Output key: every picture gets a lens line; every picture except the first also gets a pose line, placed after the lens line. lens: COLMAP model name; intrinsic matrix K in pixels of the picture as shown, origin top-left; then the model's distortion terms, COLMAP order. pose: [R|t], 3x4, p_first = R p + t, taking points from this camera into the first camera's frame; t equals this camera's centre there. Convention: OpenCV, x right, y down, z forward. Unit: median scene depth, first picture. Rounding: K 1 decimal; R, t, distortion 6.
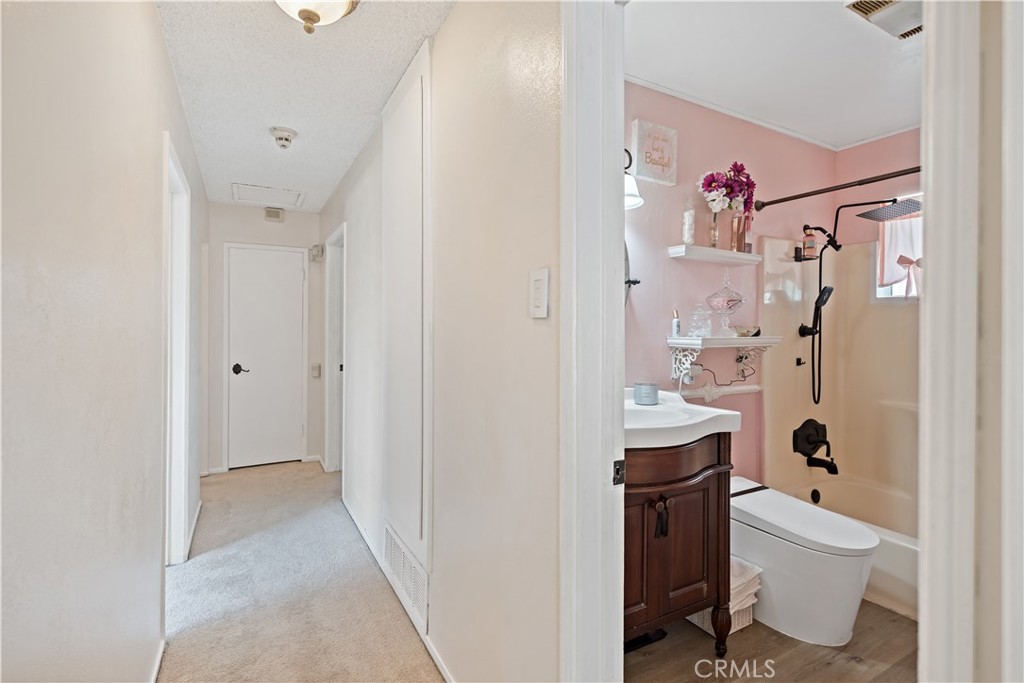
lens RADIAL K [[477.6, 0, 509.7], [0, 477.6, 335.5], [0, 0, 1]] dist [0.008165, 0.000503]
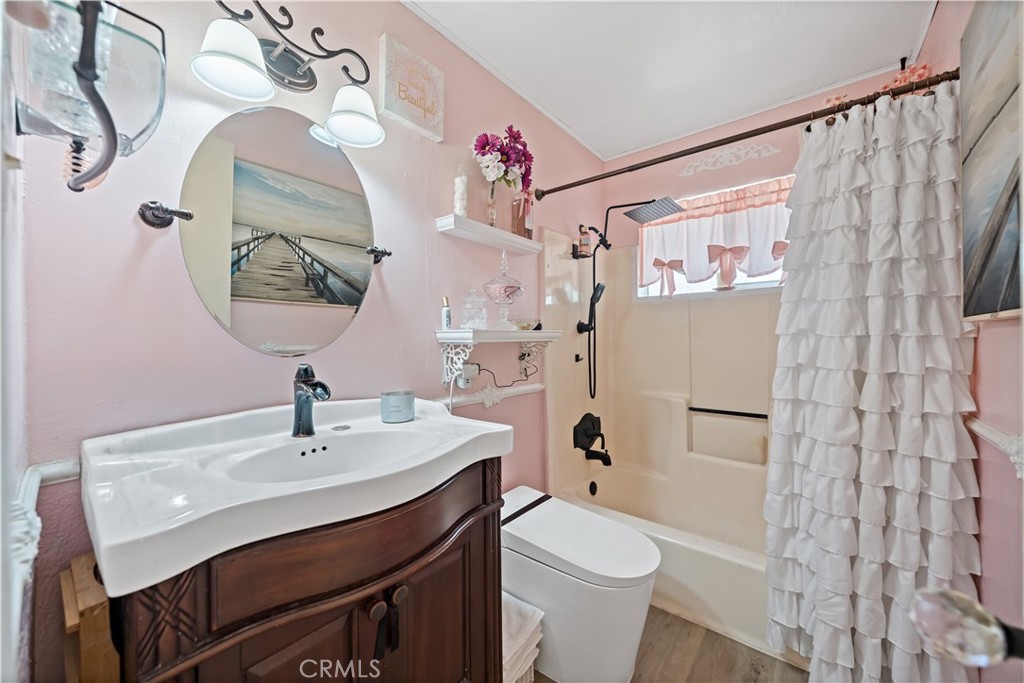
lens RADIAL K [[383.1, 0, 513.1], [0, 383.1, 342.3], [0, 0, 1]] dist [-0.000205, 0.000000]
pose [[0.926685, -0.011967, 0.375648, 0.208565], [0.014262, 0.999893, -0.003329, 0.026814], [-0.375568, 0.008443, 0.926757, 0.359952]]
